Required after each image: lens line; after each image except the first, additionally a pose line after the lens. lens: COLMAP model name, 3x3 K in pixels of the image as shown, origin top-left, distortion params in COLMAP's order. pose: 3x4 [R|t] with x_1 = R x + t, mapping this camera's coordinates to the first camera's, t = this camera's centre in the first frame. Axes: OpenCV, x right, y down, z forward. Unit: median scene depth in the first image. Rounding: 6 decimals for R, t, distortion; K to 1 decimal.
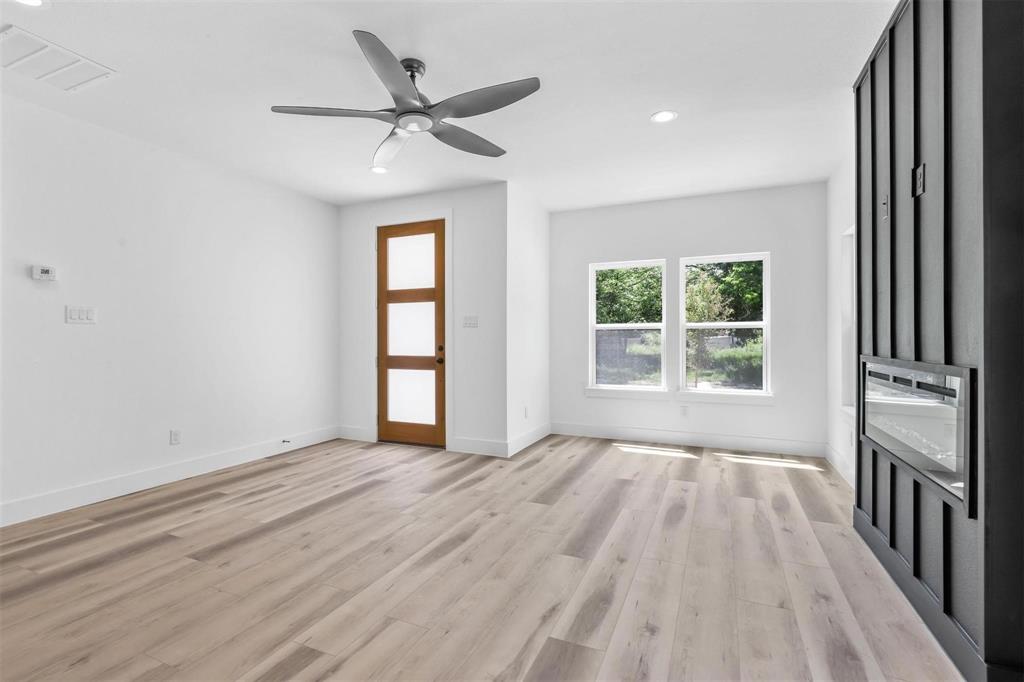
lens RADIAL K [[468.3, 0, 508.9], [0, 468.3, 336.3], [0, 0, 1]] dist [0.001091, -0.000760]
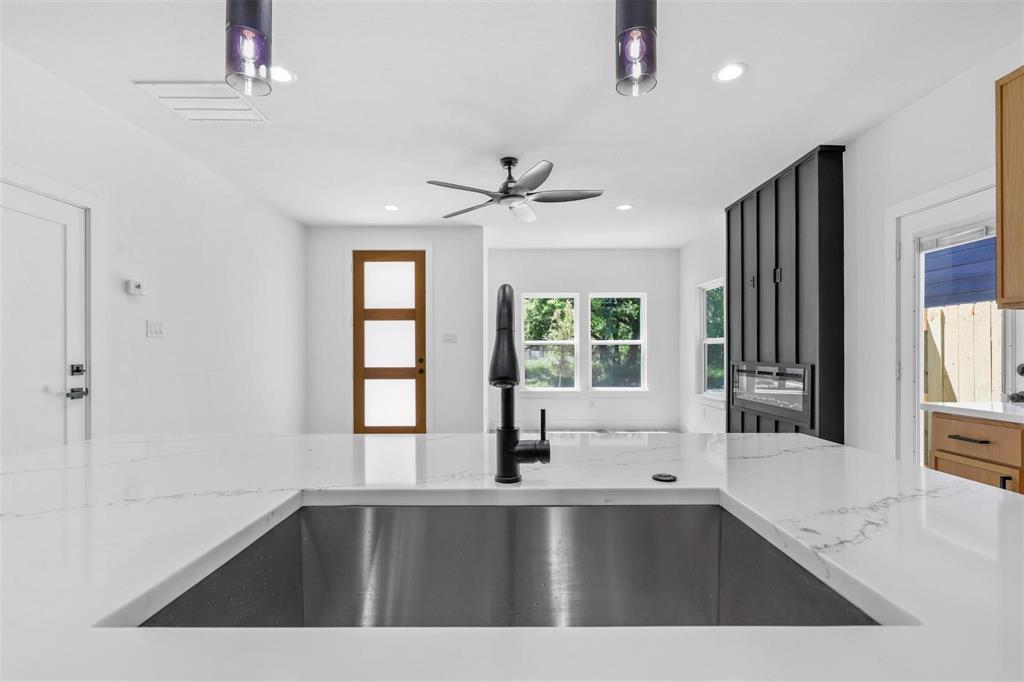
lens RADIAL K [[468.3, 0, 508.2], [0, 468.3, 350.9], [0, 0, 1]] dist [0.001091, -0.000760]
pose [[0.913897, 0.000462, 0.405945, -0.558087], [-0.001200, 0.999998, 0.001563, -0.000472], [-0.405943, -0.001915, 0.913896, -0.215860]]
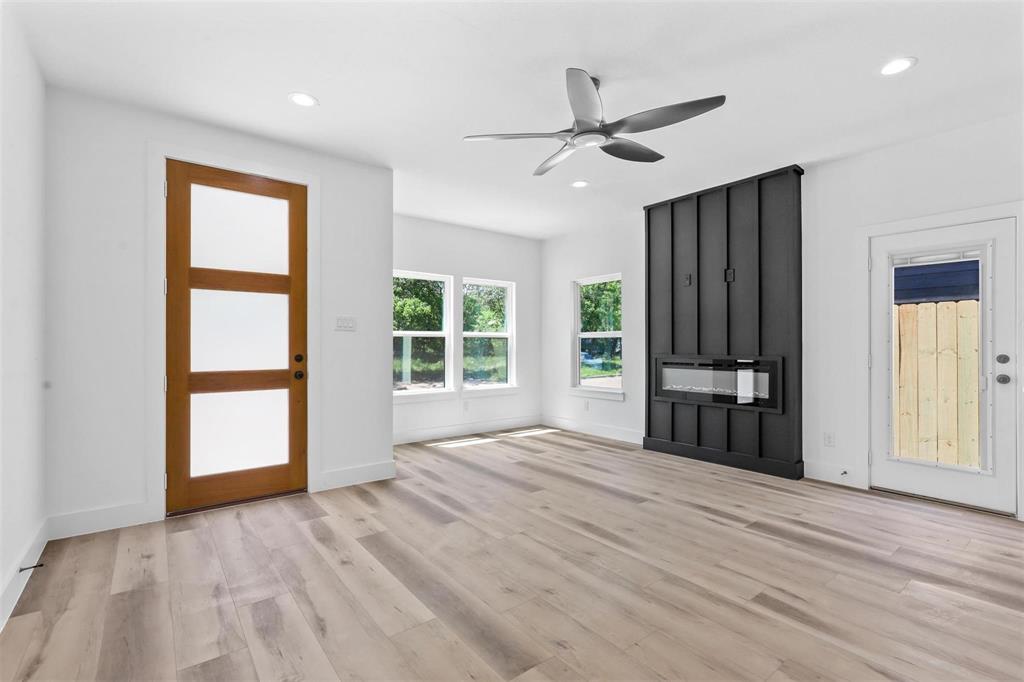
lens RADIAL K [[468.3, 0, 511.6], [0, 468.3, 341.9], [0, 0, 1]] dist [0.001091, -0.000760]
pose [[0.463405, 0.007514, 0.886115, -0.855281], [-0.004802, 0.999971, -0.005968, 0.003633], [-0.886134, -0.001490, 0.463427, 0.470651]]
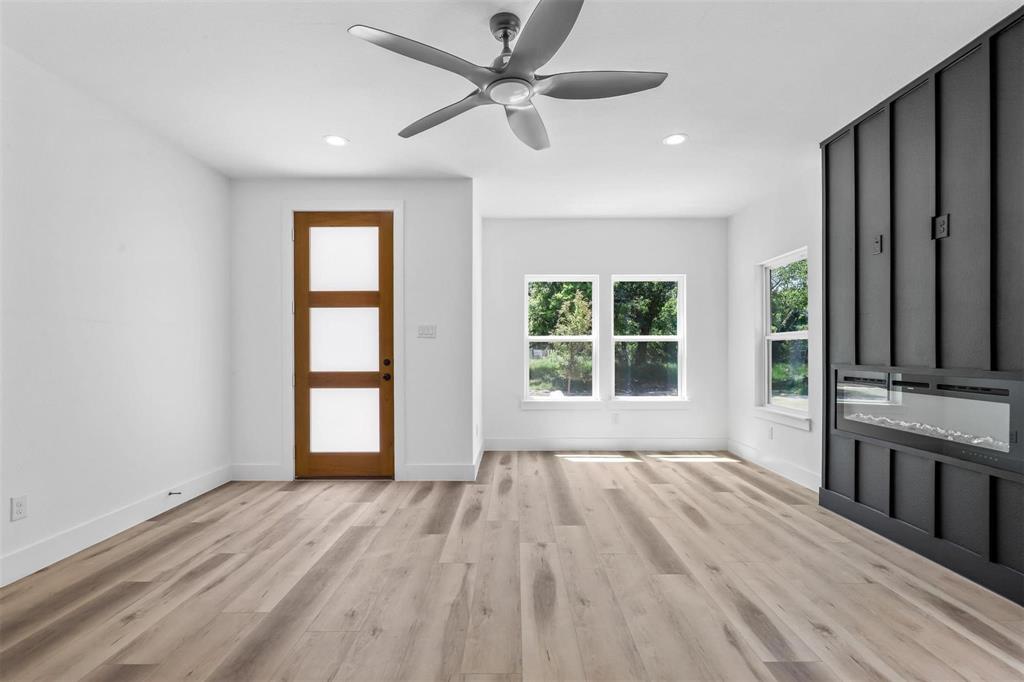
lens RADIAL K [[468.3, 0, 511.0], [0, 468.3, 350.2], [0, 0, 1]] dist [0.001091, -0.000760]
pose [[0.913431, 0.000085, 0.406994, -0.379155], [-0.001449, 0.999994, 0.003045, 0.000774], [-0.406991, -0.003371, 0.913426, 0.165121]]
